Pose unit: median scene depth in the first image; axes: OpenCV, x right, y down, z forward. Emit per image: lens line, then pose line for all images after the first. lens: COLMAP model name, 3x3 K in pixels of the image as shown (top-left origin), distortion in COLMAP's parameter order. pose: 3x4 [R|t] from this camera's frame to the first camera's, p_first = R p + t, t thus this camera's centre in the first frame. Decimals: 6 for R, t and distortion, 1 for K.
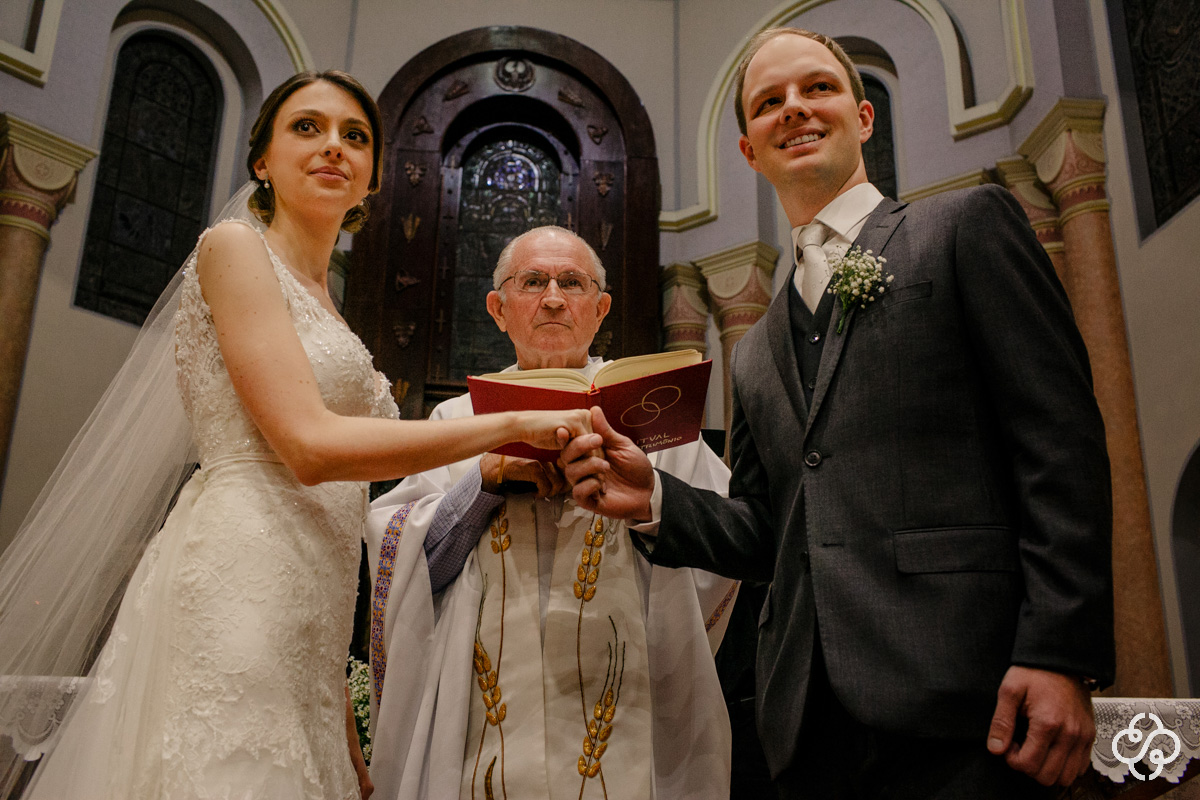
lens RADIAL K [[1168.5, 0, 600.0], [0, 1168.5, 400.0], [0, 0, 1]] dist [-0.090299, 0.150827]
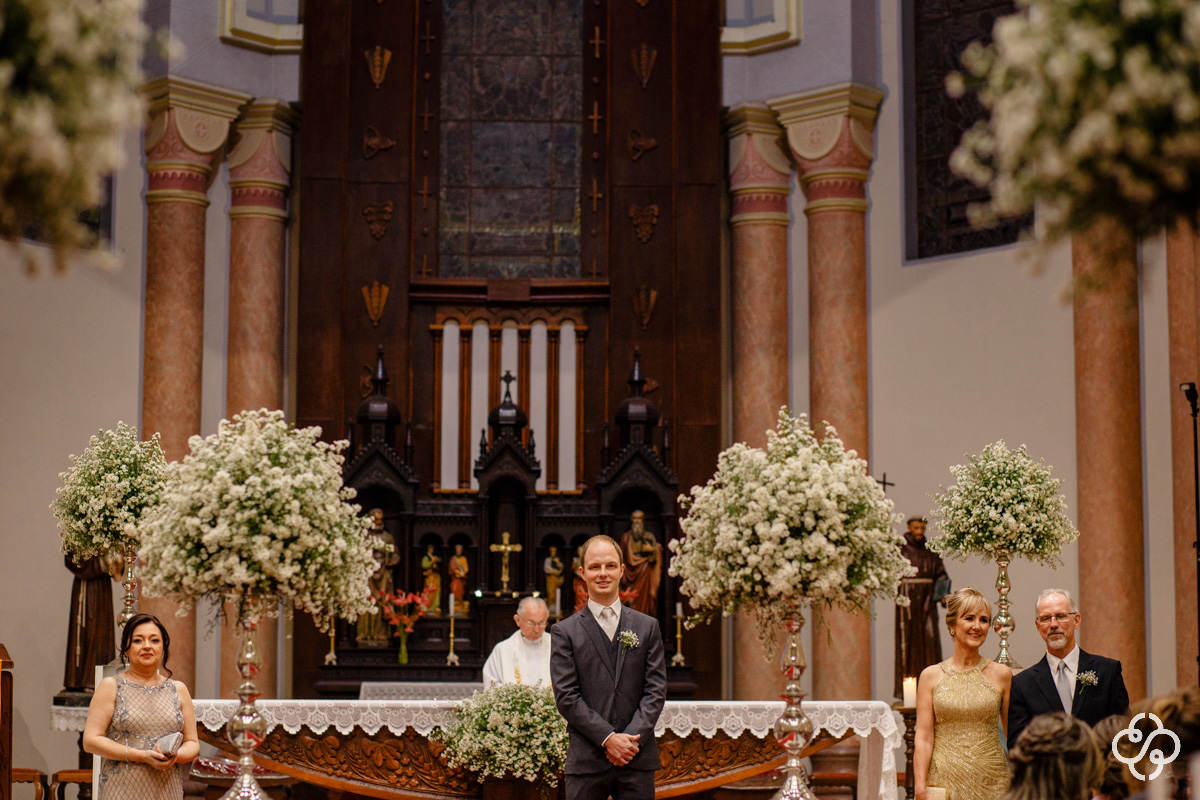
lens RADIAL K [[2994.4, 0, 600.0], [0, 2994.4, 400.0], [0, 0, 1]] dist [-0.046643, -0.215499]
pose [[0.998568, -0.021998, -0.048766, 0.063251], [0.029549, 0.986679, 0.159974, -0.240923], [0.044597, -0.161186, 0.985916, -0.885915]]
